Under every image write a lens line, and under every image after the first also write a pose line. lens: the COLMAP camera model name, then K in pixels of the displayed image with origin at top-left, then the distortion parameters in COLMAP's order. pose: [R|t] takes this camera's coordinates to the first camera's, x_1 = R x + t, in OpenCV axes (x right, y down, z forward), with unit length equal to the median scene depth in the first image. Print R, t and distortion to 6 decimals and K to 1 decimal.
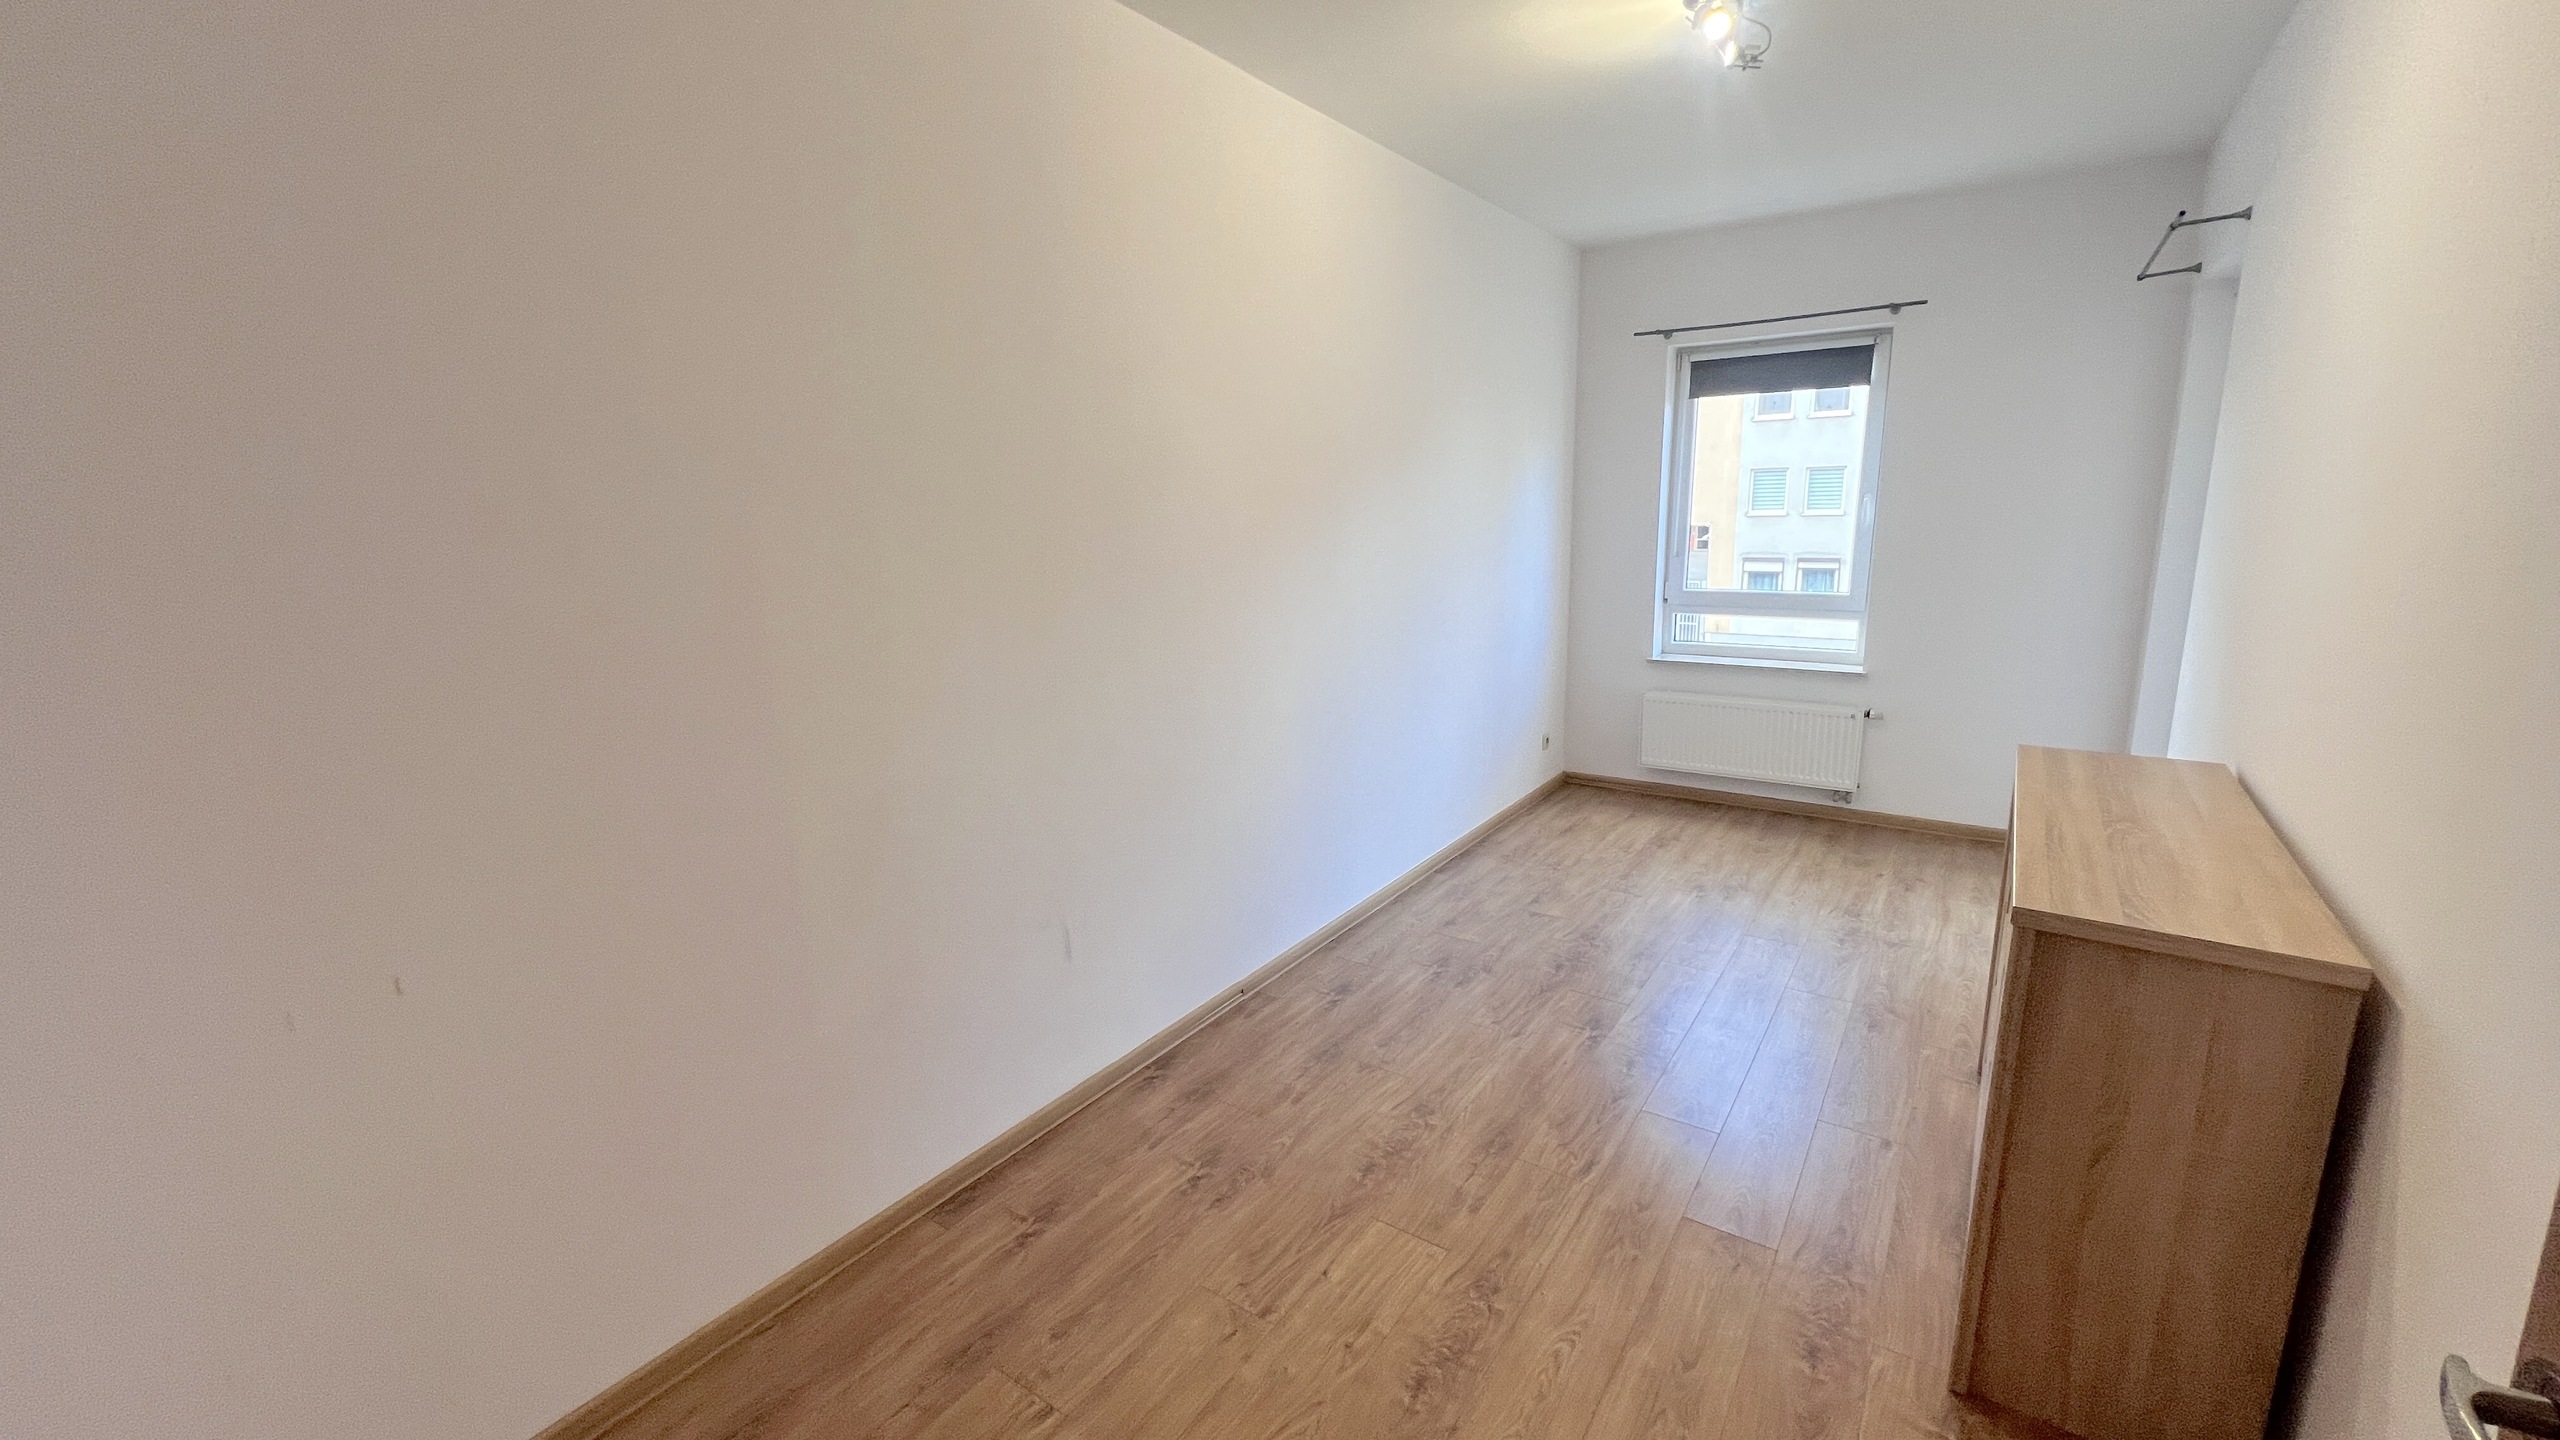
lens RADIAL K [[1026.2, 0, 1269.8], [0, 1026.2, 718.2], [0, 0, 1]] dist [-0.000121, 0.000206]
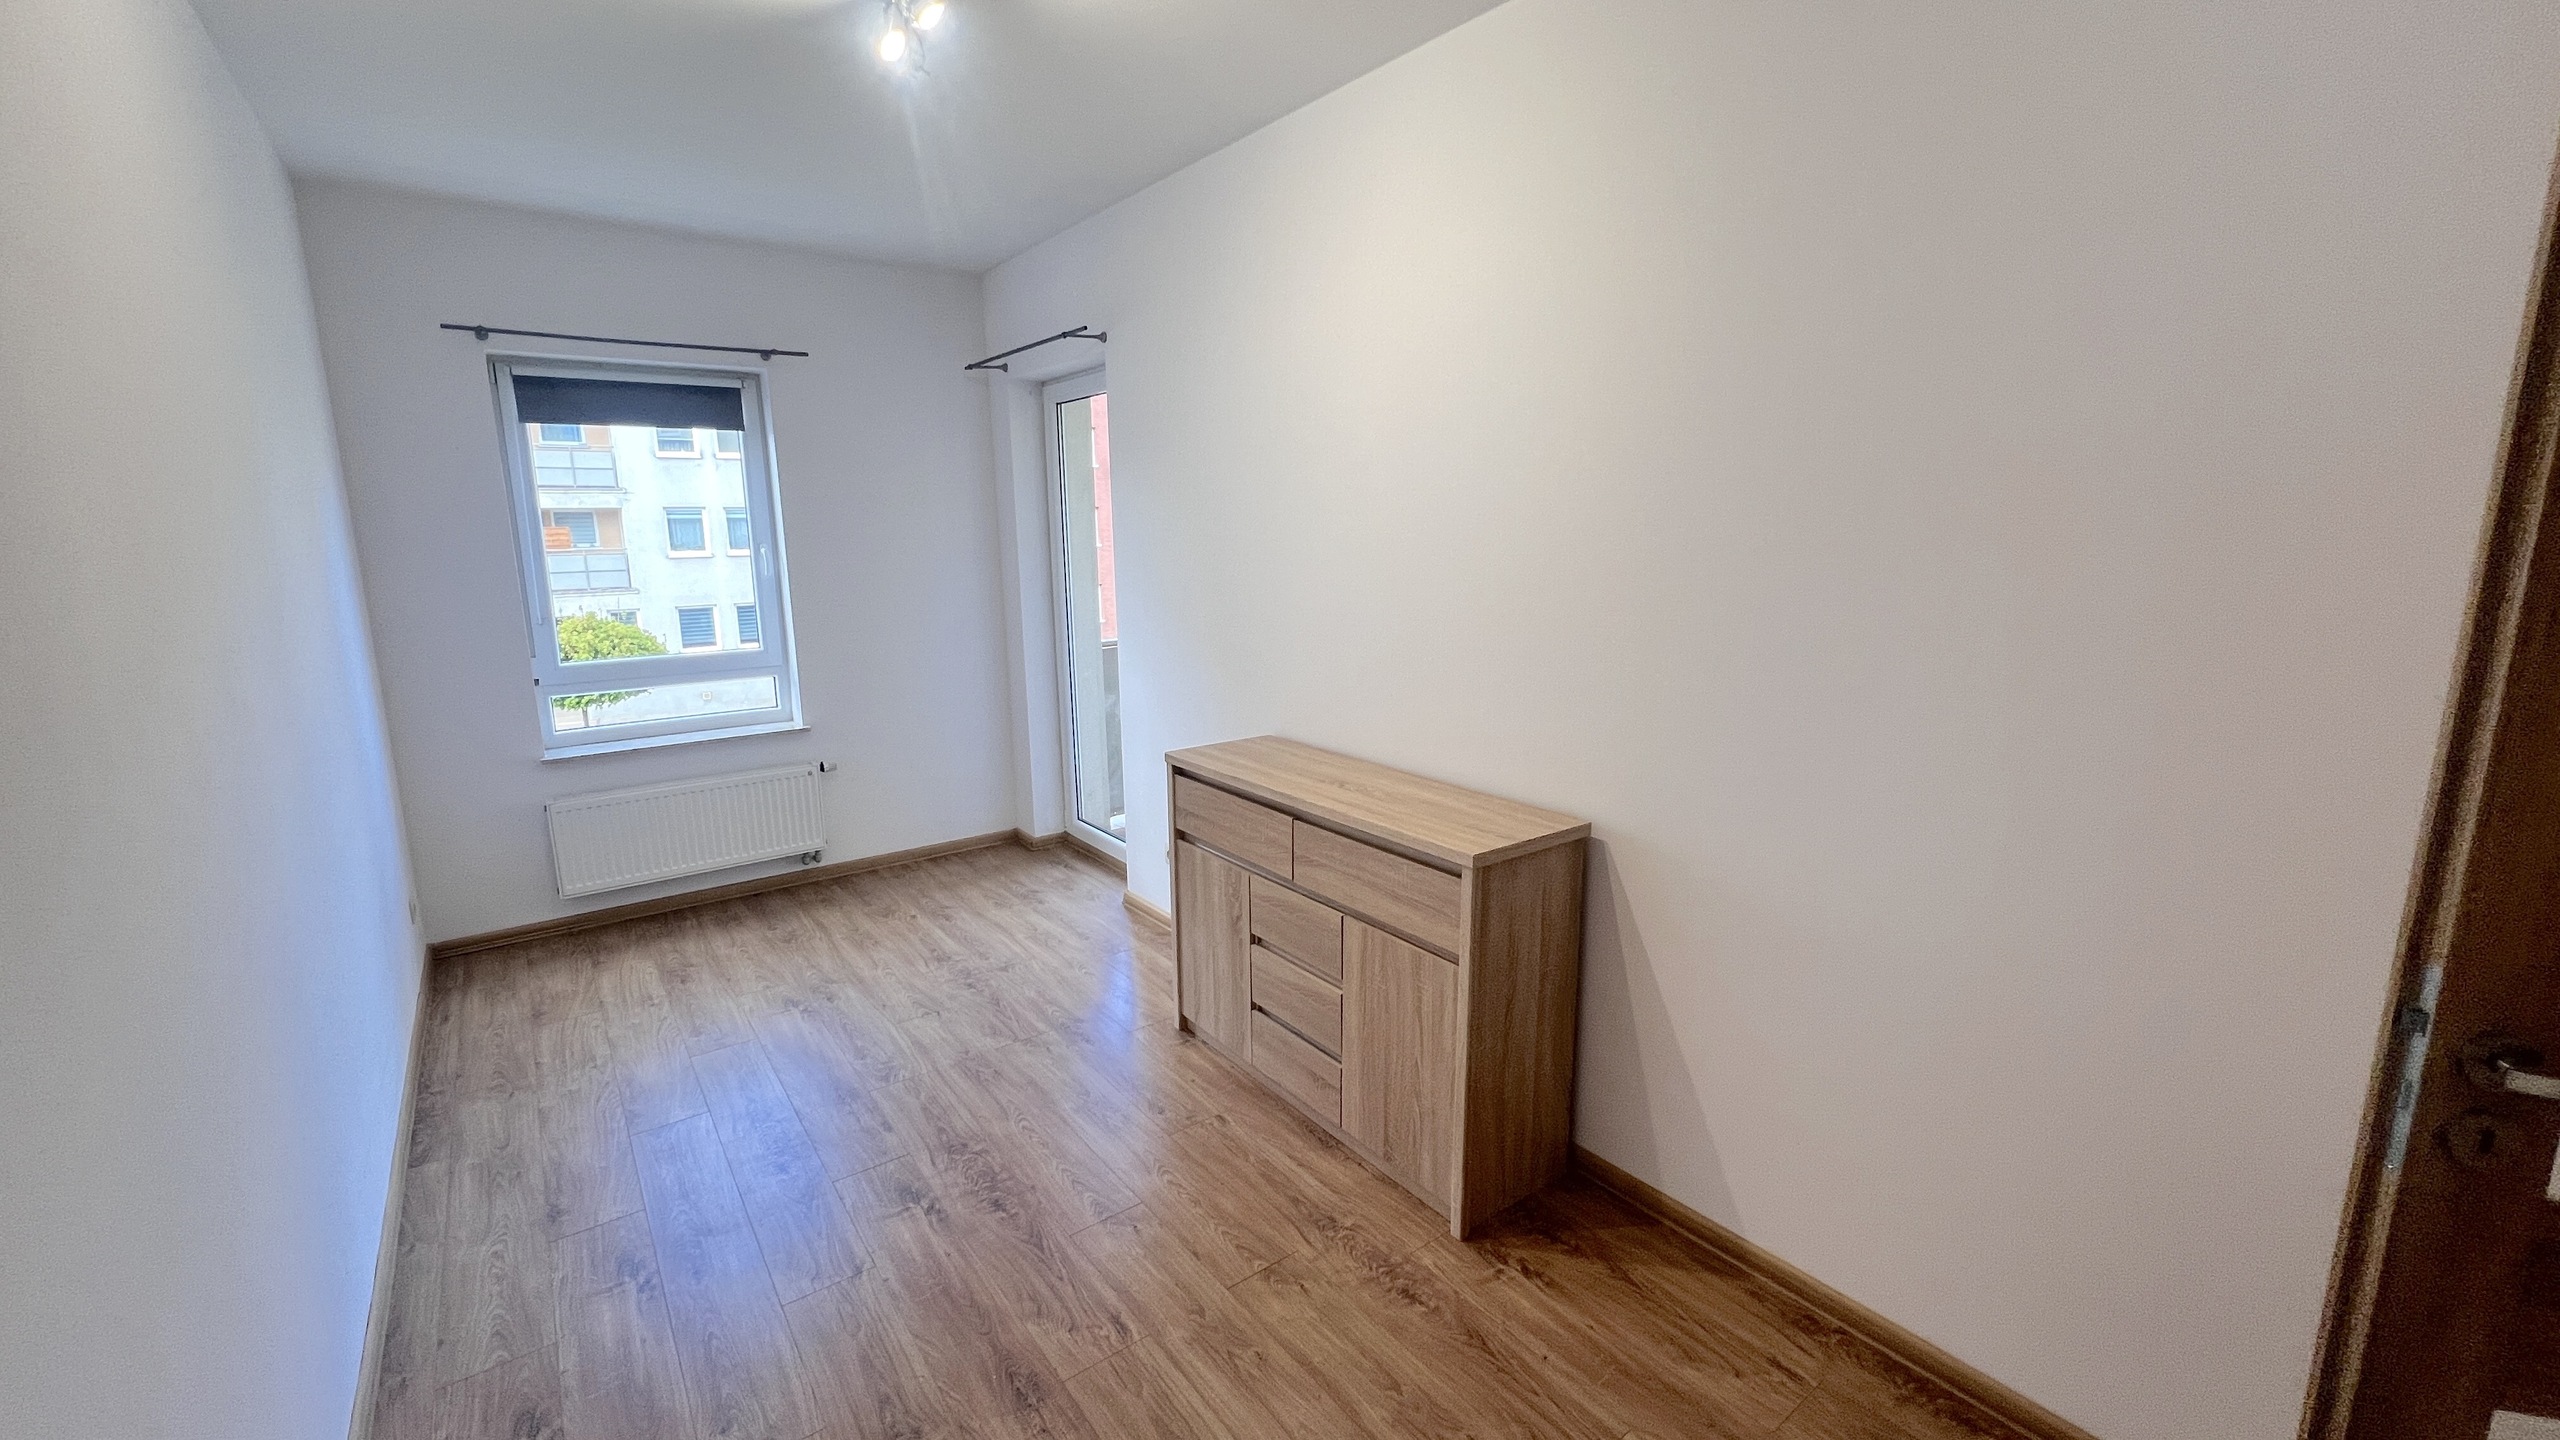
lens RADIAL K [[1026.2, 0, 1269.8], [0, 1026.2, 718.2], [0, 0, 1]] dist [-0.000121, 0.000206]
pose [[0.301115, -0.160184, 0.940038, -0.204673], [0.203279, 0.973914, 0.100842, -0.063317], [-0.931669, 0.160725, 0.325822, 0.283523]]
